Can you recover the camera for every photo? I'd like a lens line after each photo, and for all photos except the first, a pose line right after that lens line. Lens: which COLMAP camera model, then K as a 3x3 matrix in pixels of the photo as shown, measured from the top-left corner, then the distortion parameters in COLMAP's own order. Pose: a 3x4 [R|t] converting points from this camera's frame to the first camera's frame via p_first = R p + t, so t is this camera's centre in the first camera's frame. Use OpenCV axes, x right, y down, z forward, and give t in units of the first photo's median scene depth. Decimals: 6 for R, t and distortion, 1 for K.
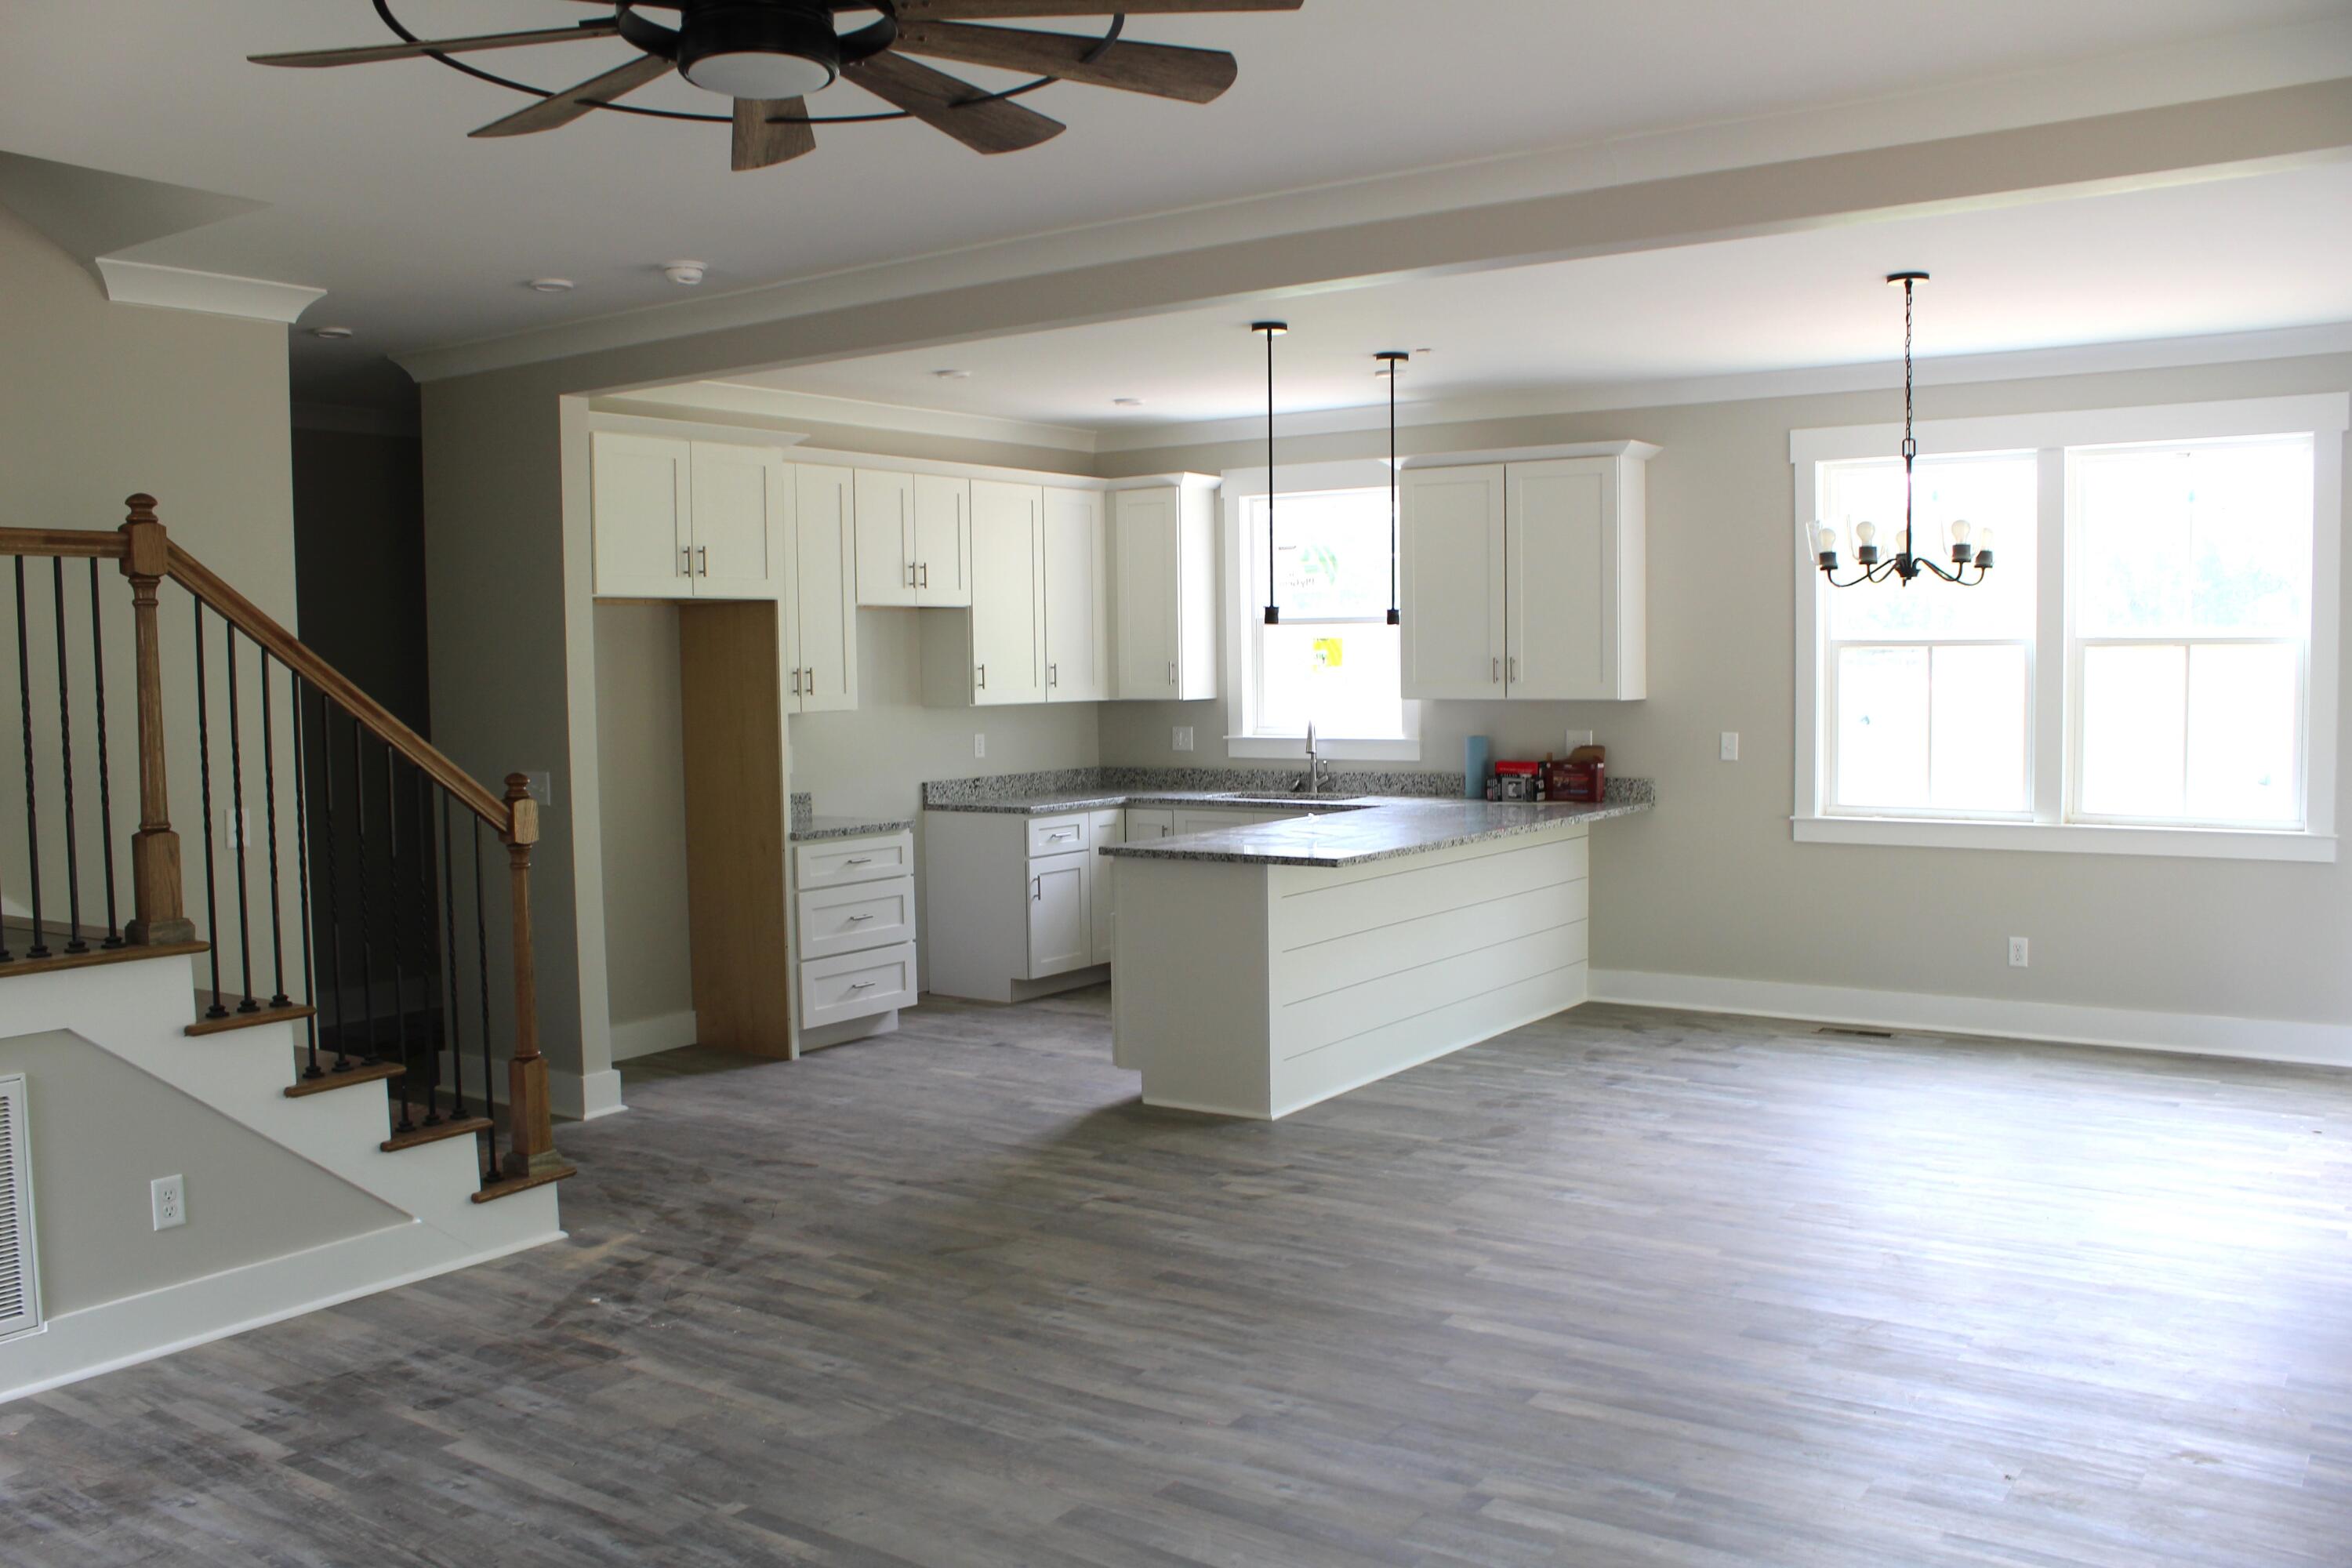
lens RADIAL K [[2006.4, 0, 1176.9], [0, 2006.4, 787.0], [0, 0, 1]] dist [-0.104253, 0.034555]
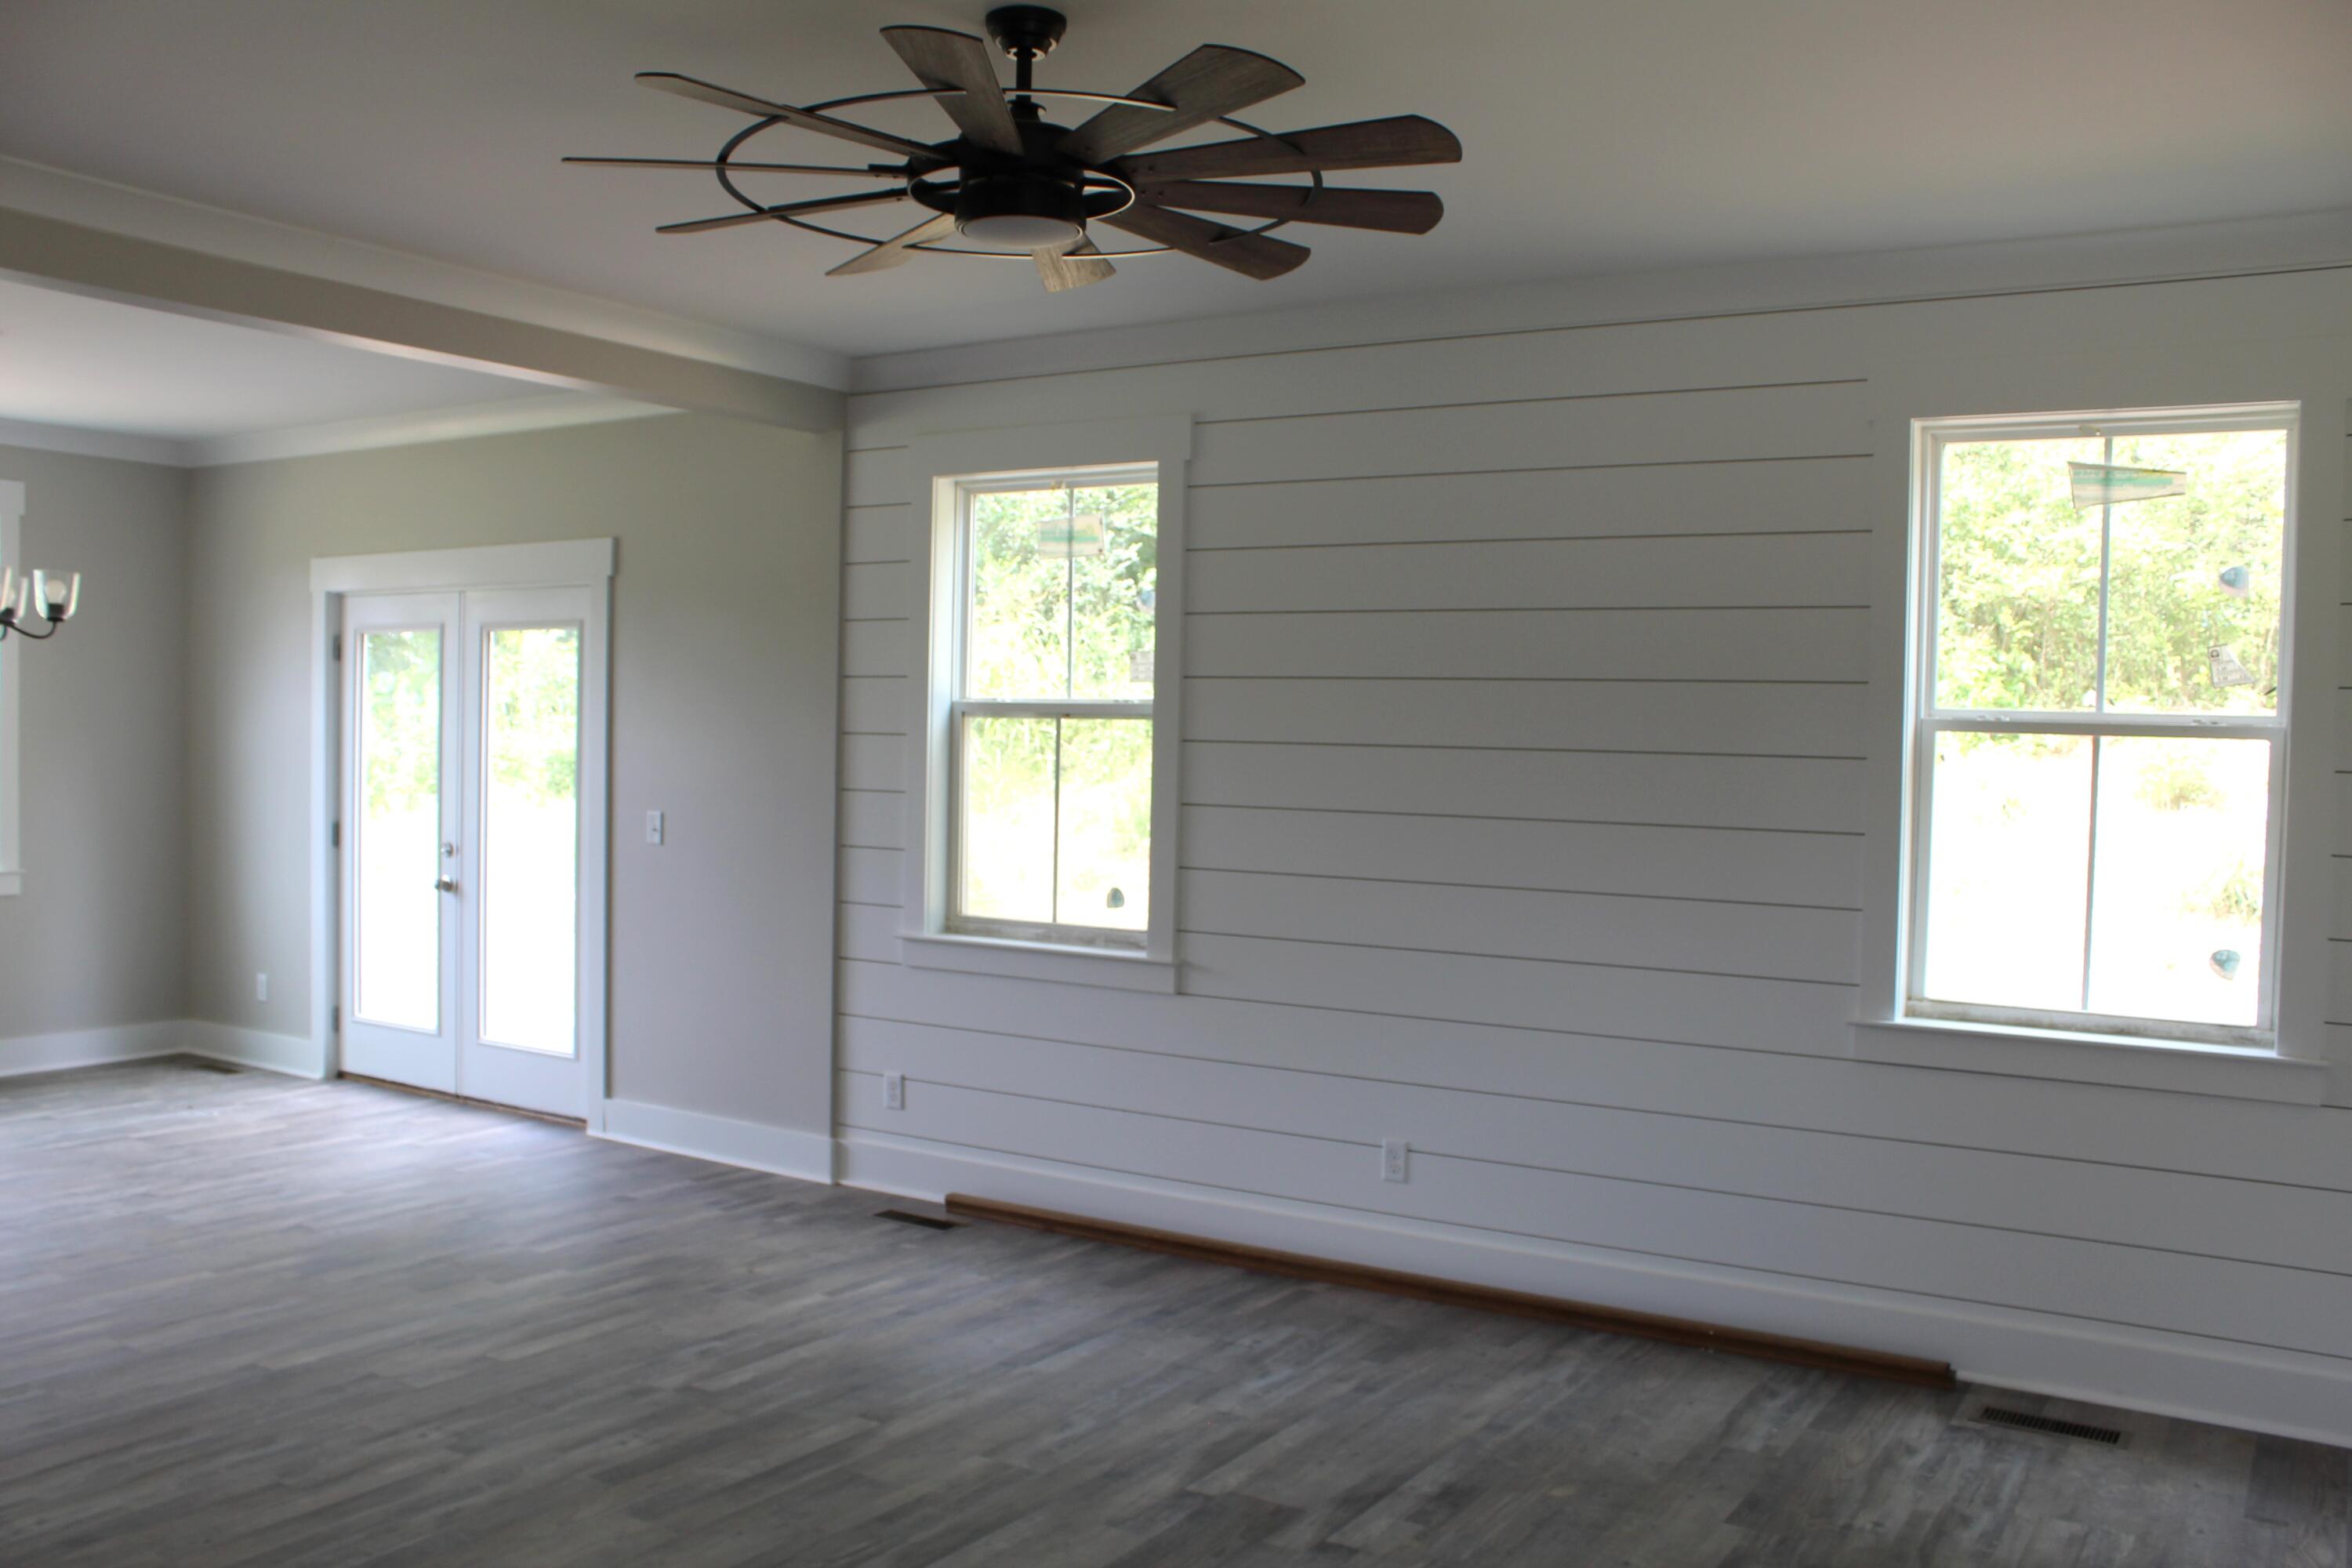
lens RADIAL K [[2006.4, 0, 1183.6], [0, 2006.4, 793.5], [0, 0, 1]] dist [-0.104253, 0.034555]
pose [[-0.068007, -0.016553, 0.997547, -0.960026], [0.039365, 0.999039, 0.019261, -0.024020], [-0.996908, 0.040578, -0.067290, 0.654761]]
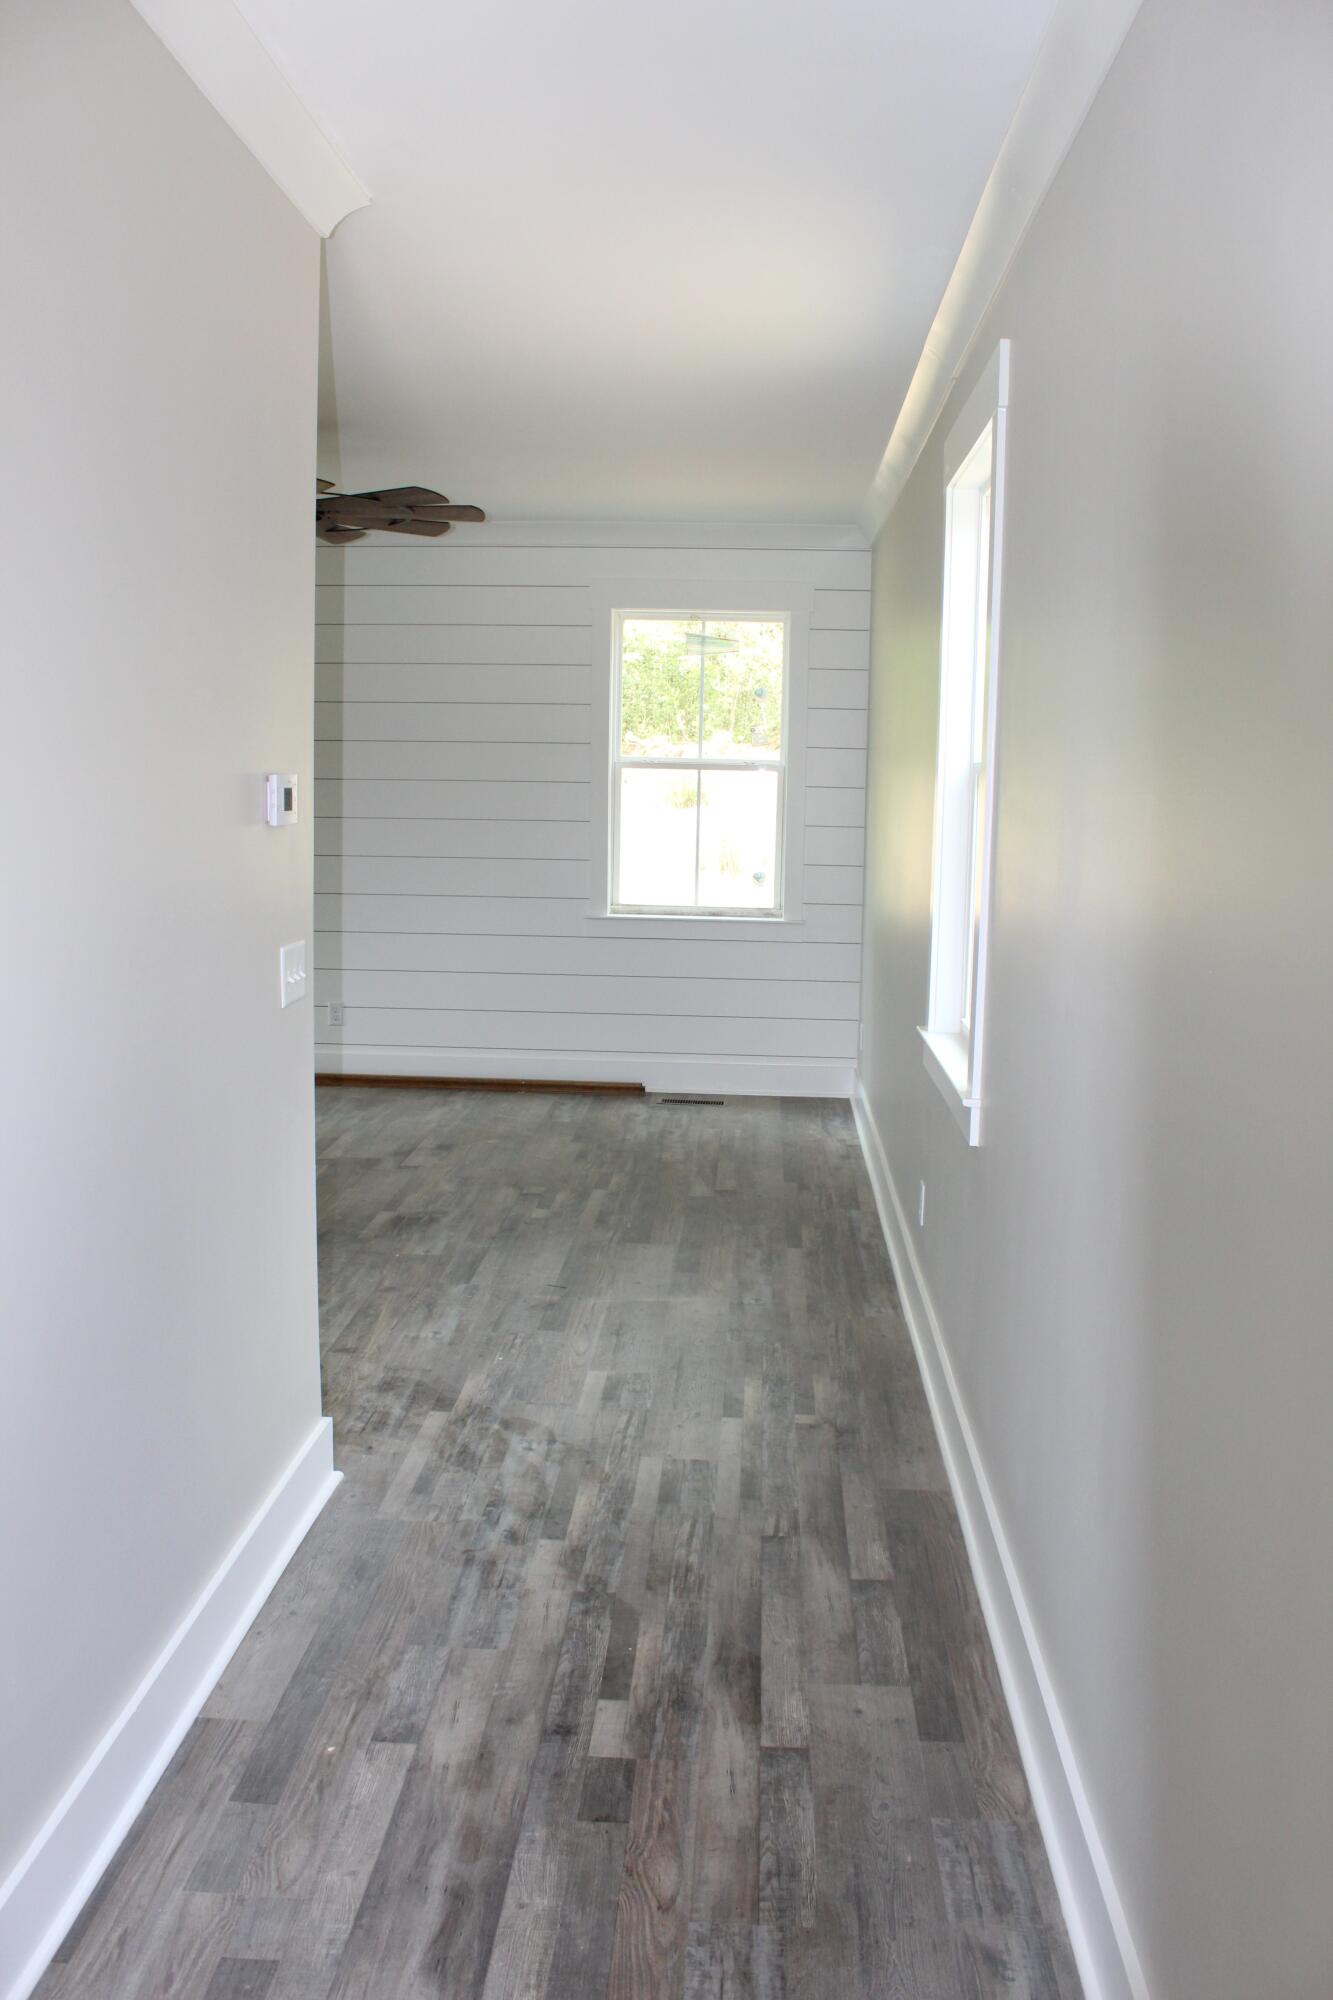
lens RADIAL K [[1903.7, 0, 665.4], [0, 1903.7, 997.8], [0, 0, 1]] dist [-0.015939, -0.000864]
pose [[-0.541534, -0.095240, 0.835267, -2.616750], [0.043761, 0.989022, 0.141143, -0.115647], [-0.839539, 0.112986, -0.531421, 2.040504]]
